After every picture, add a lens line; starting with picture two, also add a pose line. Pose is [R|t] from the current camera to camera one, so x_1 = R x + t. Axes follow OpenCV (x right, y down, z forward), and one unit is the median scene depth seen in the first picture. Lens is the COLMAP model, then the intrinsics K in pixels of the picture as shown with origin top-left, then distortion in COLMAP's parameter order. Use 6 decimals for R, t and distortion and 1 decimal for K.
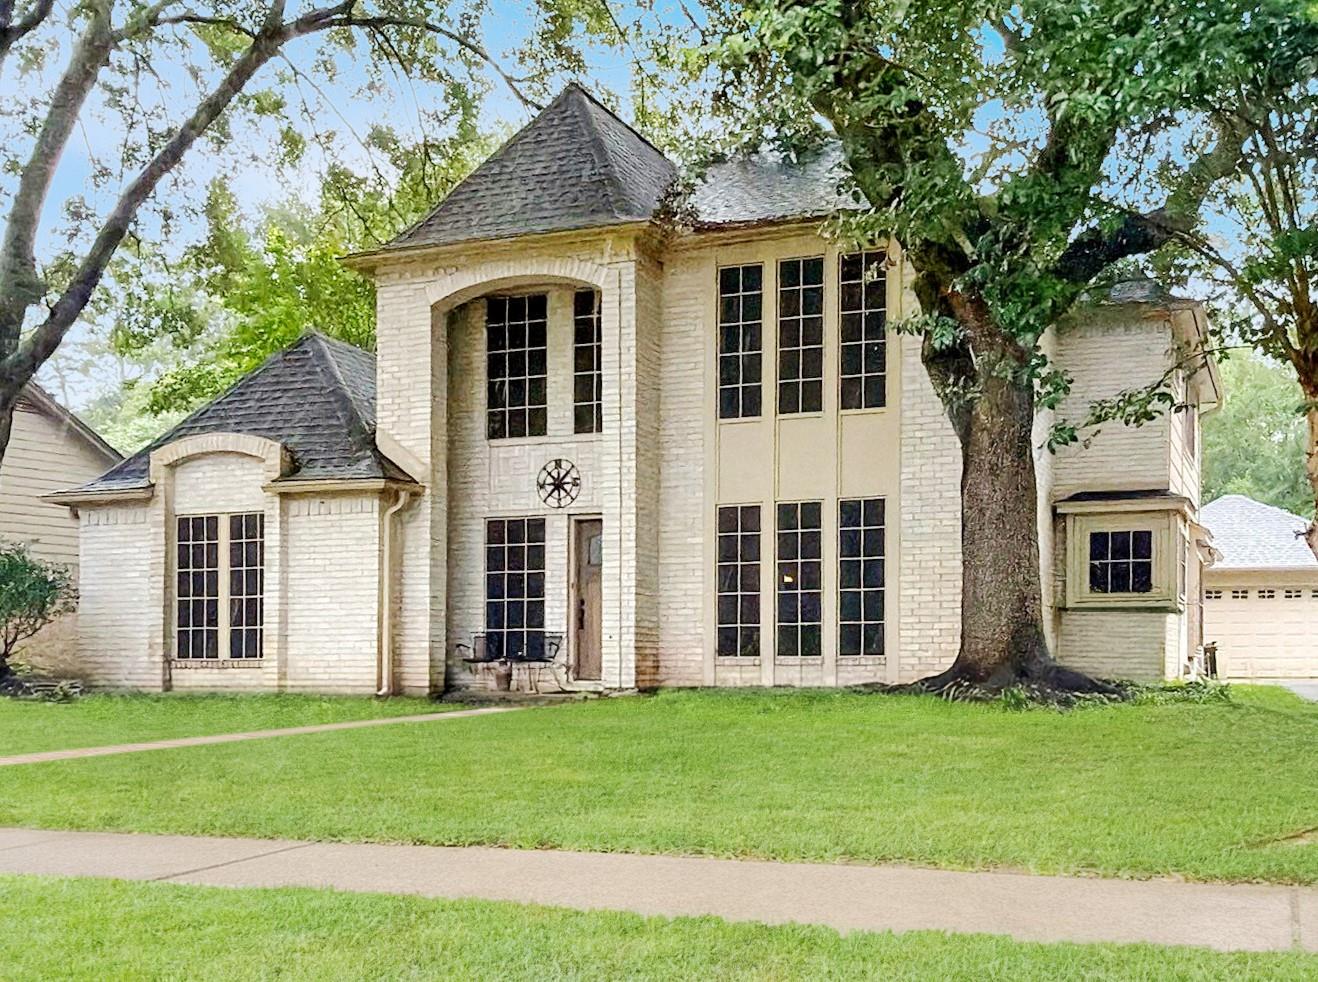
lens RADIAL K [[1631.1, 0, 715.8], [0, 1631.1, 597.7], [0, 0, 1]] dist [0.033258, 0.004044]
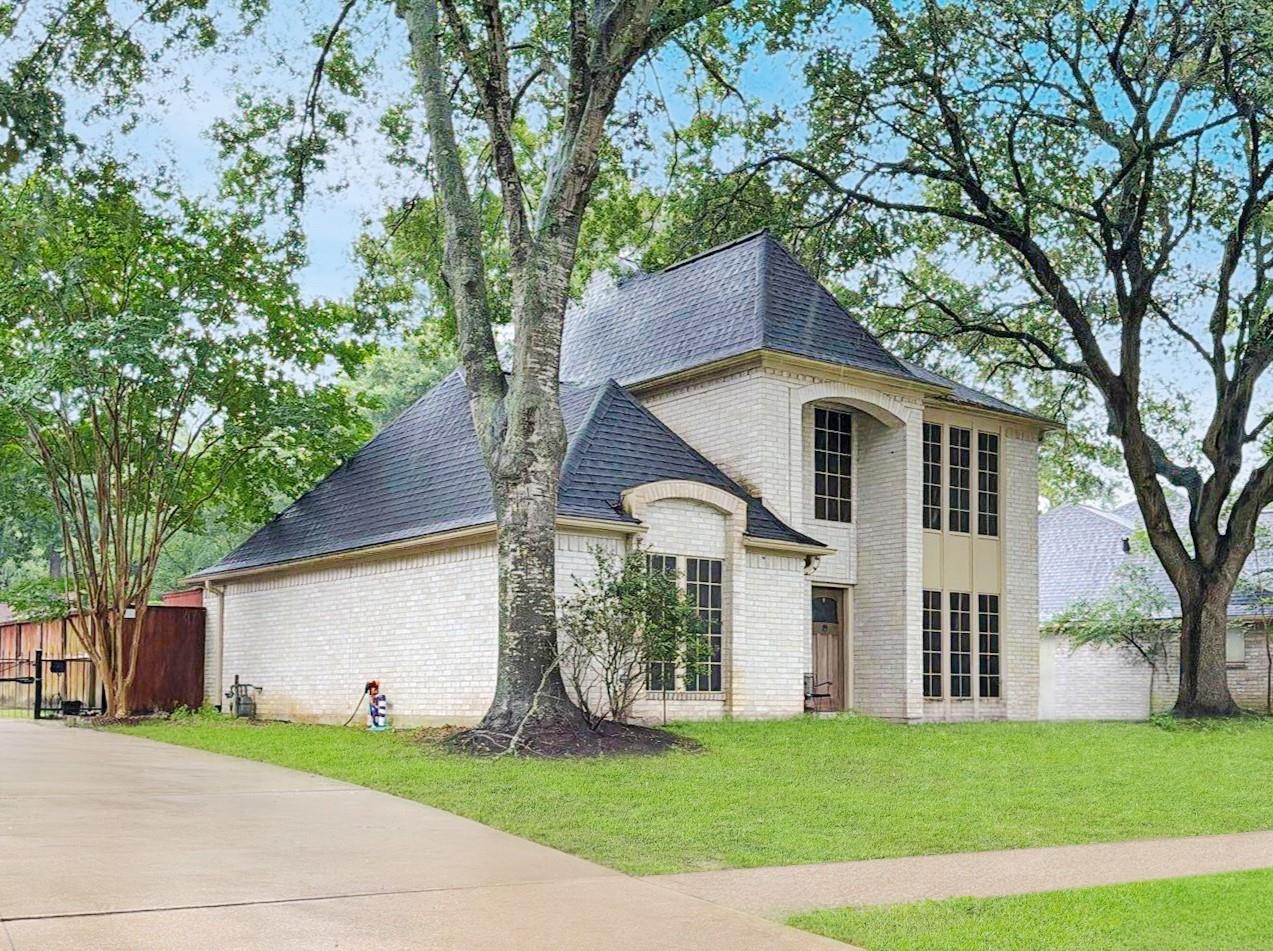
lens RADIAL K [[1575.4, 0, 691.3], [0, 1575.4, 578.6], [0, 0, 1]] dist [0.033258, 0.004044]
pose [[0.433021, 0.074272, 0.898319, -1.342195], [-0.057065, 0.996859, -0.054911, 0.021435], [-0.899576, -0.027485, 0.435899, 0.595662]]
